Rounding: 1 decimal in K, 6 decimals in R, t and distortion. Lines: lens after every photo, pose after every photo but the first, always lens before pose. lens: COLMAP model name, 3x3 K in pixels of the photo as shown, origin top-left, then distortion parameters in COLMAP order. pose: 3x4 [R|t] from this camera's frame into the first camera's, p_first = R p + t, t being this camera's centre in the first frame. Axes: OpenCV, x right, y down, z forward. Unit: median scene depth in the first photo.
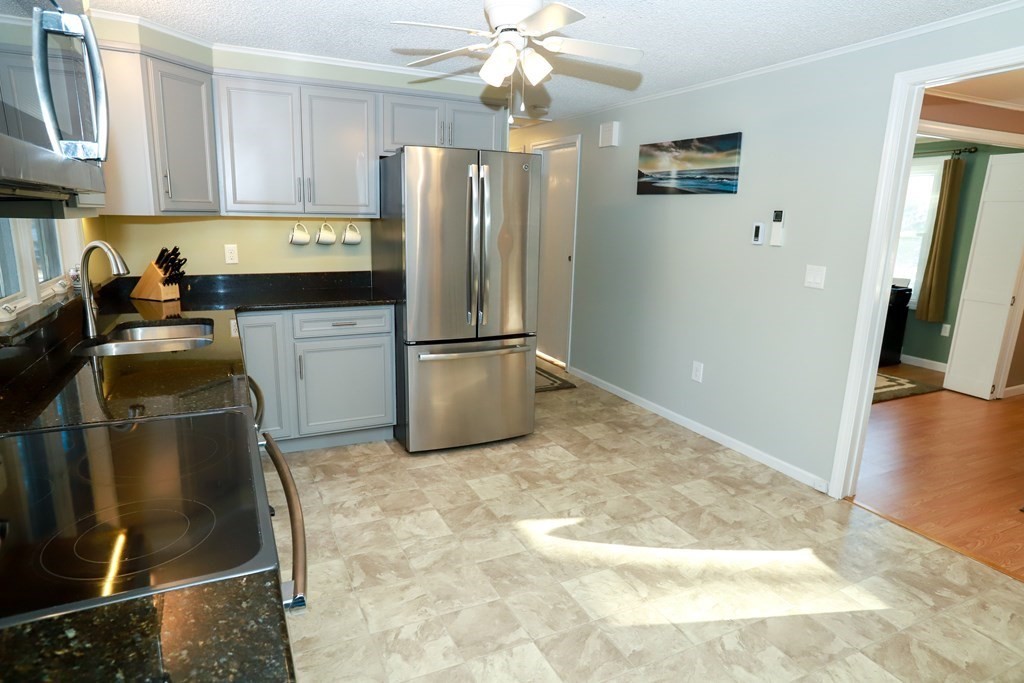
lens RADIAL K [[585.7, 0, 508.5], [0, 585.7, 341.8], [0, 0, 1]] dist [-0.003746, 0.003953]
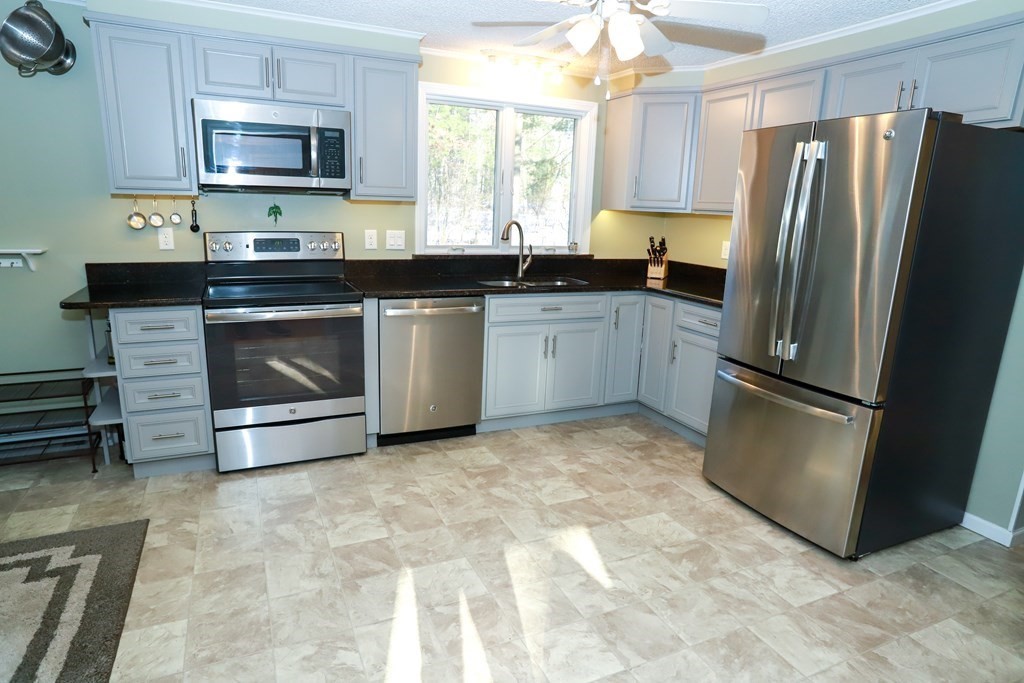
lens RADIAL K [[585.7, 0, 504.8], [0, 585.7, 343.5], [0, 0, 1]] dist [-0.003746, 0.003953]
pose [[-0.024673, 0.199345, -0.979619, 0.739921], [-0.240276, 0.950010, 0.199372, -0.118026], [0.970391, 0.240298, 0.024458, 0.697581]]
